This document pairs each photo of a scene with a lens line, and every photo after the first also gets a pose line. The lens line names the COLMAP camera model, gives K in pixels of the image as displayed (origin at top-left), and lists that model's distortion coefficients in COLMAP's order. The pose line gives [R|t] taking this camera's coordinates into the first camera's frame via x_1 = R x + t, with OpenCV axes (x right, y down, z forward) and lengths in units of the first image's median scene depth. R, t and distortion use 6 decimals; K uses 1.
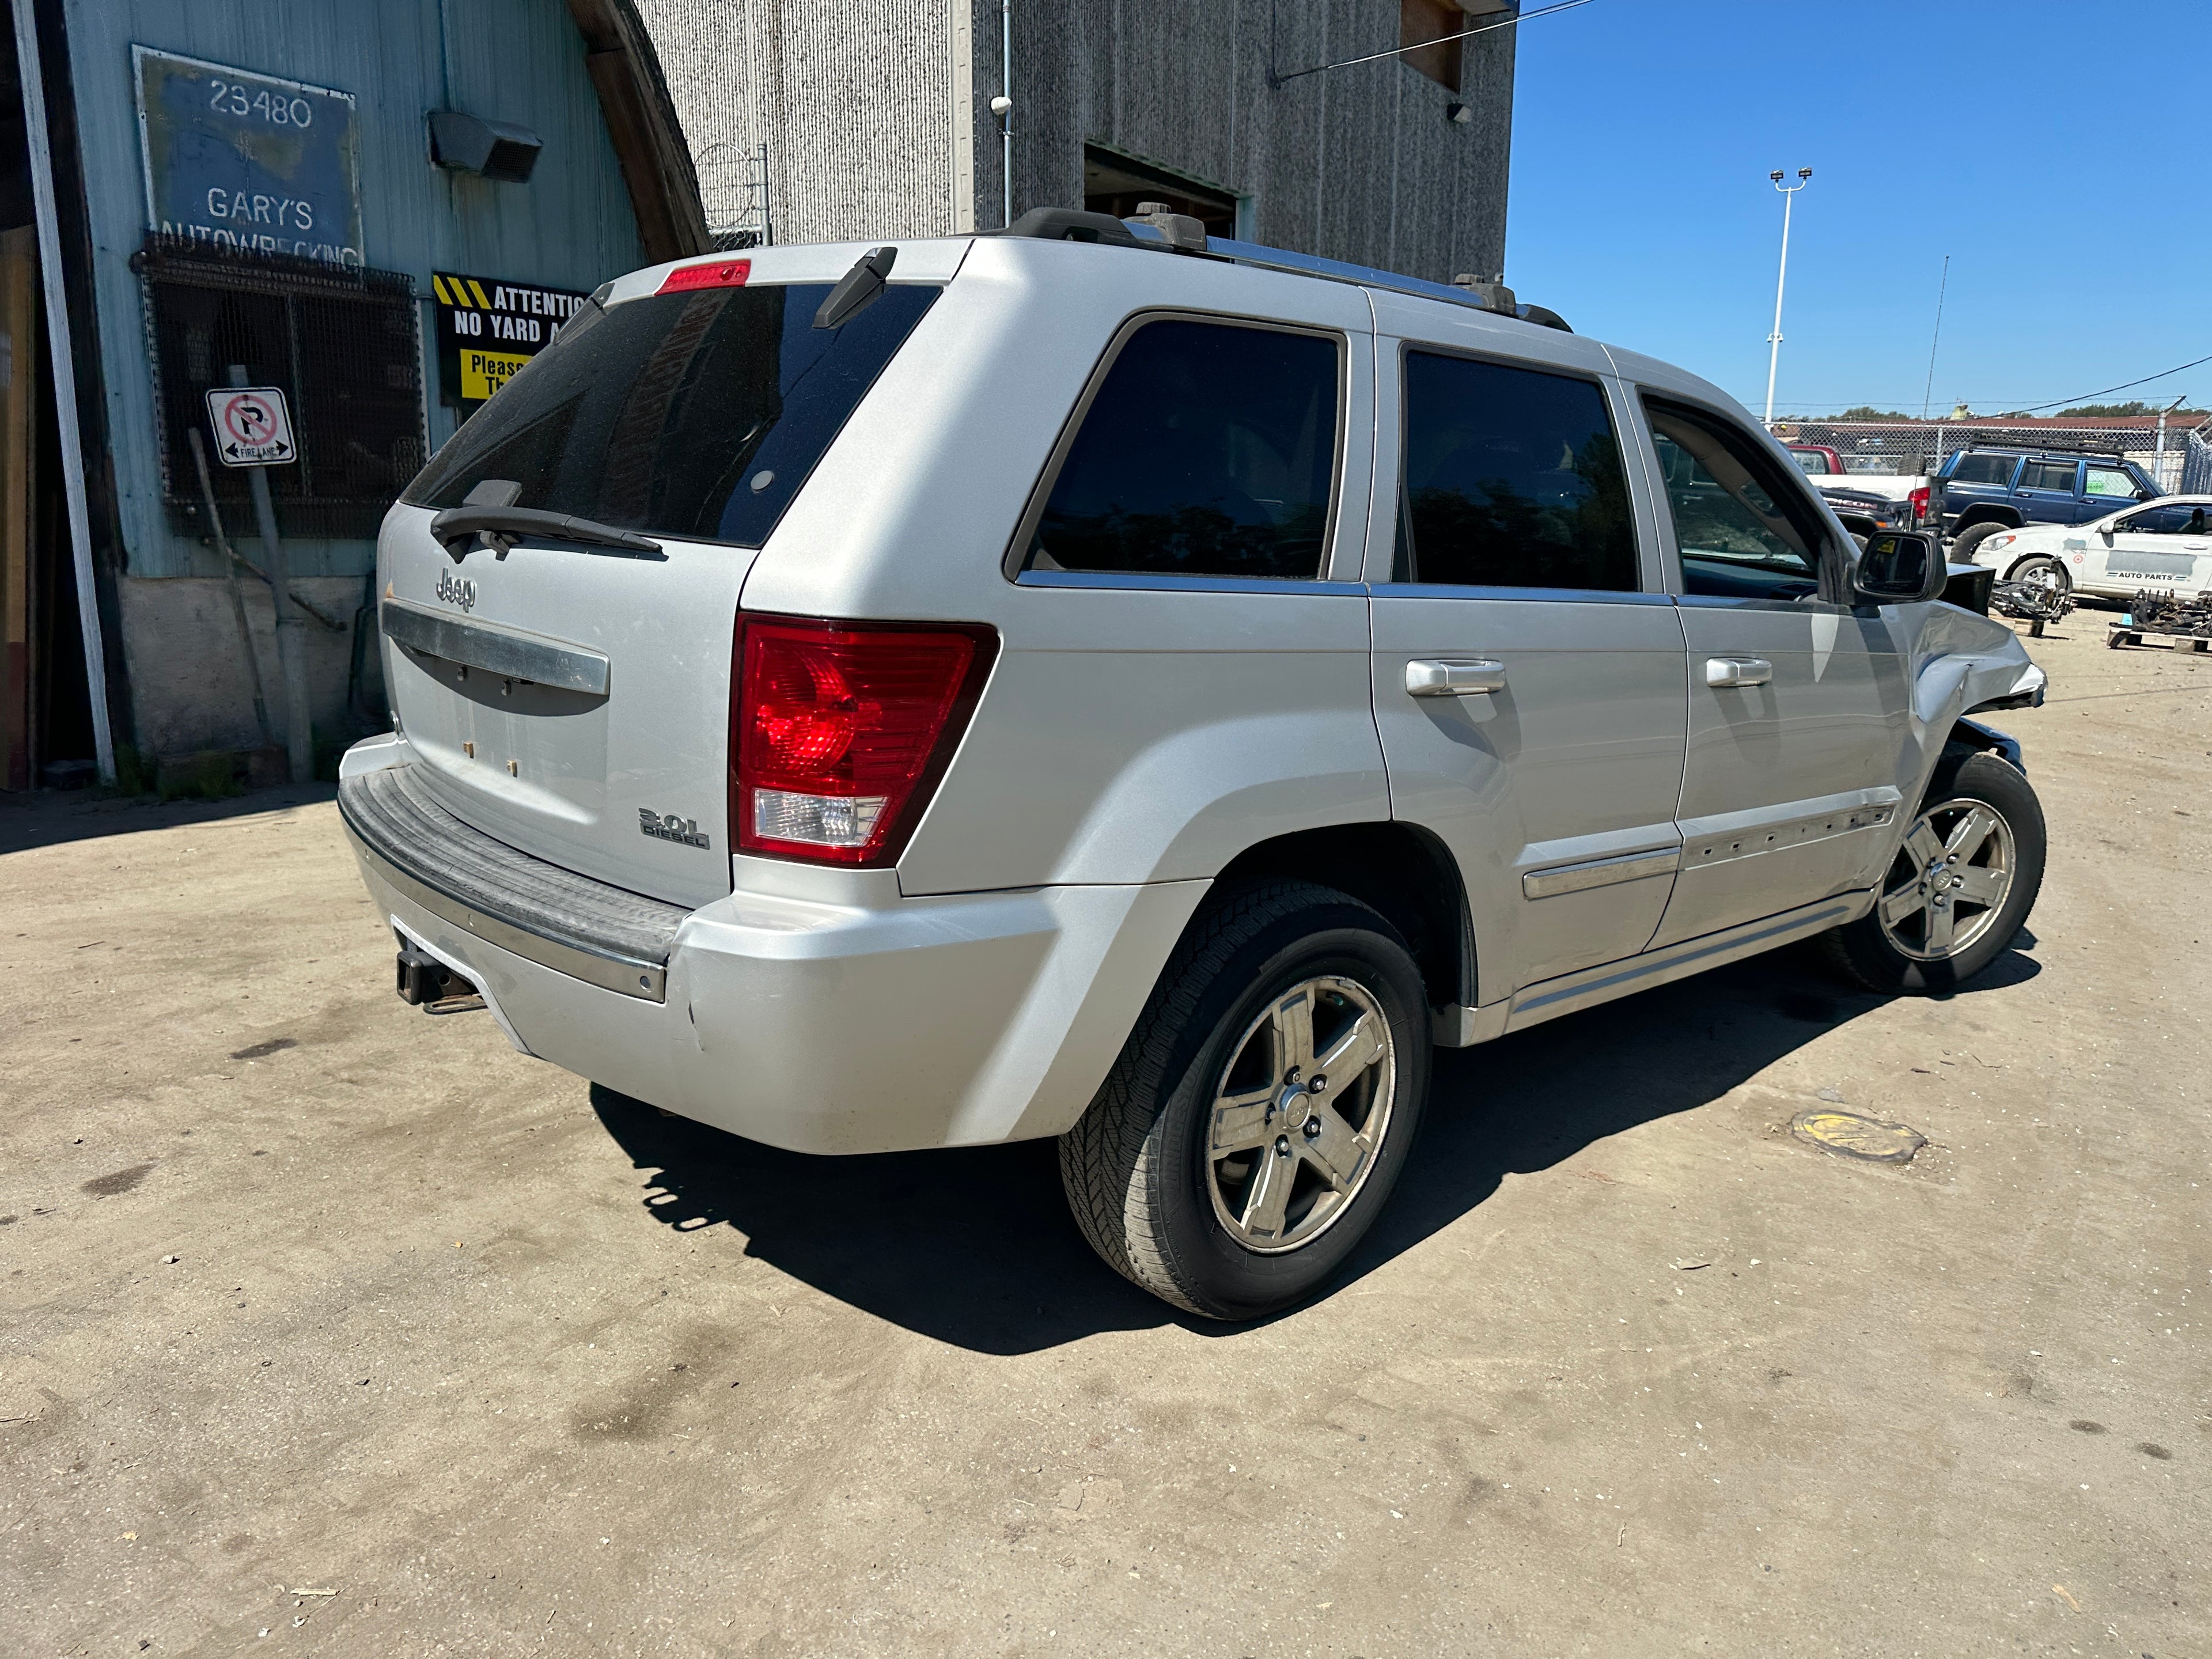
lens RADIAL K [[1560.4, 0, 1120.3], [0, 1560.4, 812.1], [0, 0, 1]] dist [0.026293, -0.037225]
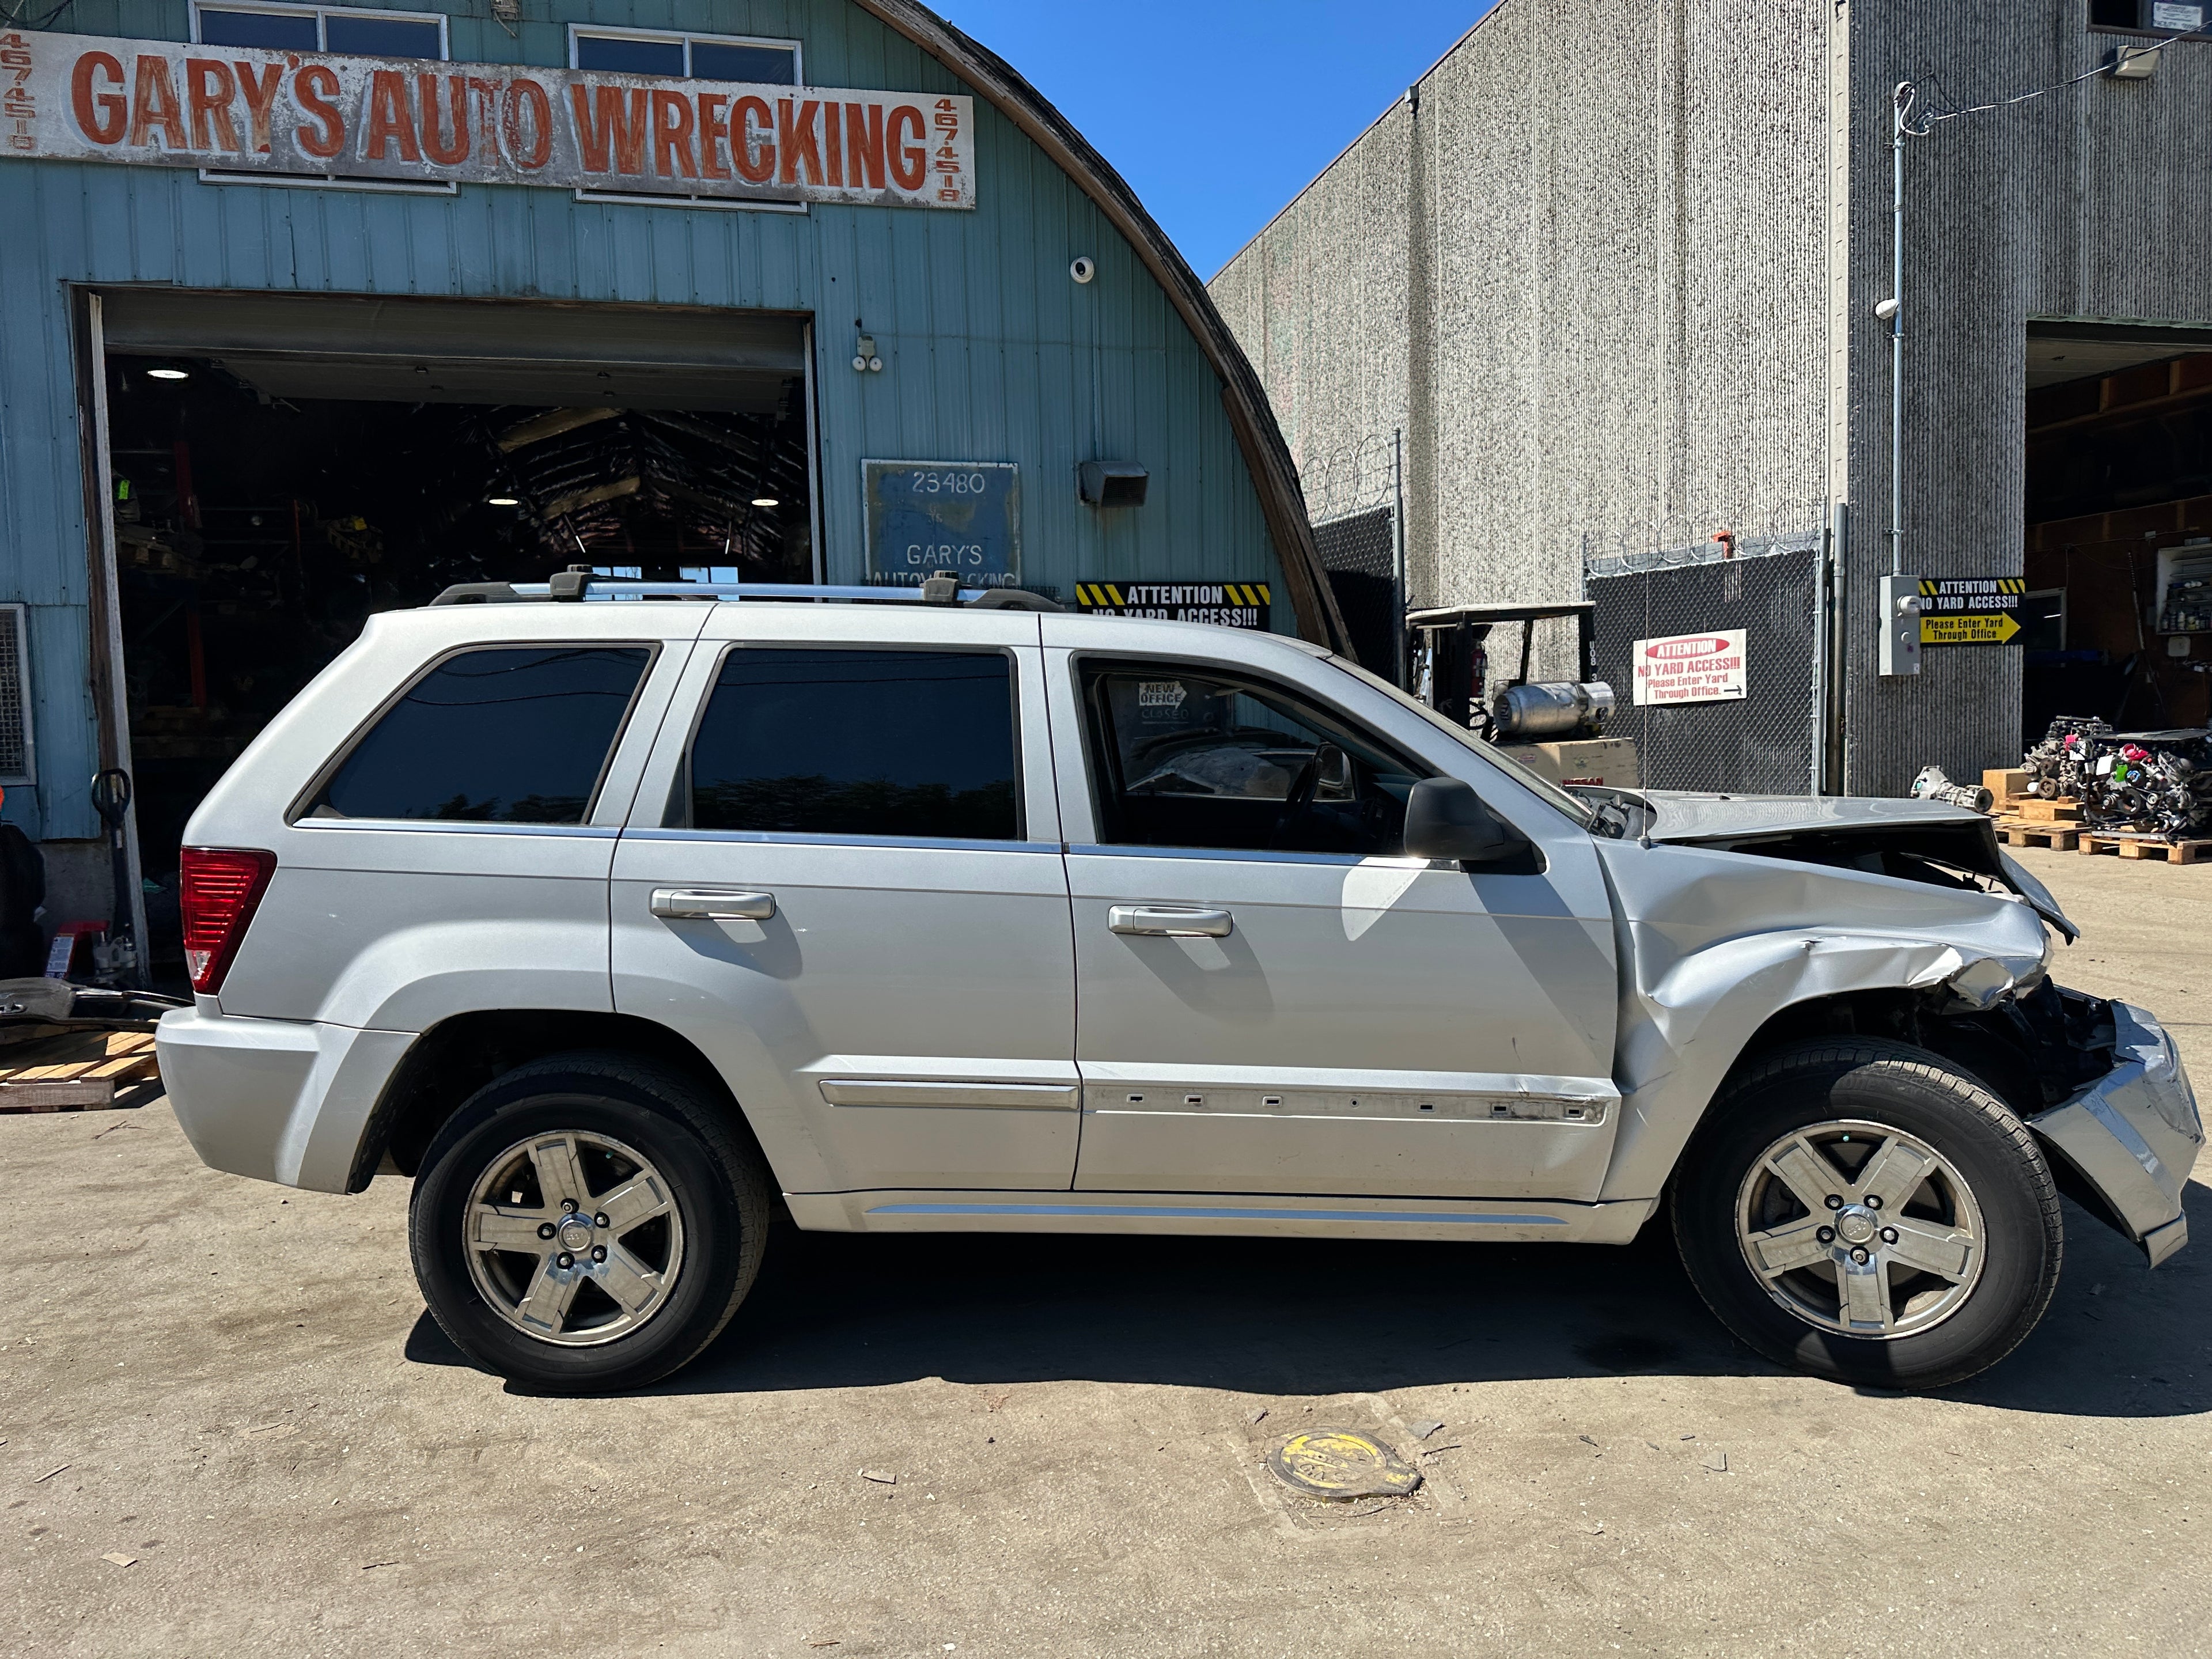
lens RADIAL K [[1560.4, 0, 1105.0], [0, 1560.4, 850.1], [0, 0, 1]] dist [0.026293, -0.037225]
pose [[0.719791, 0.019335, -0.693921, 0.980468], [-0.103663, 0.991398, -0.079903, -0.048149], [0.686407, 0.129448, 0.715604, 0.247710]]
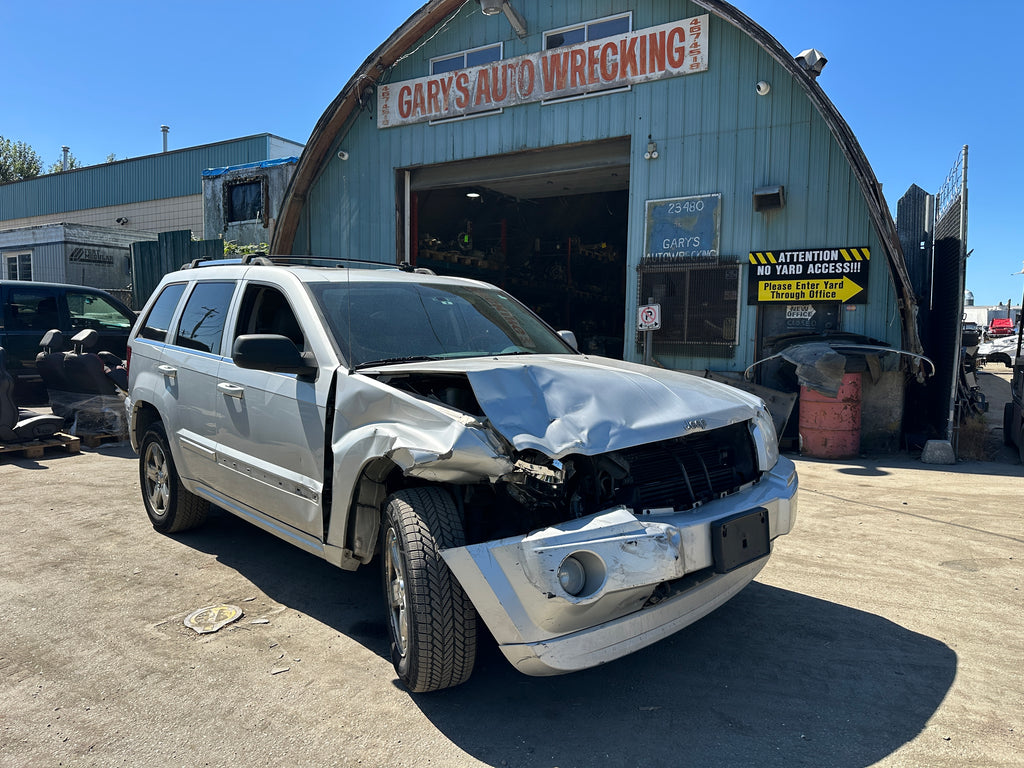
lens RADIAL K [[722.4, 0, 506.3], [0, 722.4, 380.9], [0, 0, 1]] dist [0.026293, -0.037225]
pose [[0.020348, 0.043915, -0.998828, 1.437106], [-0.212878, 0.976317, 0.038589, -0.222446], [0.976867, 0.211843, 0.029215, 1.295367]]
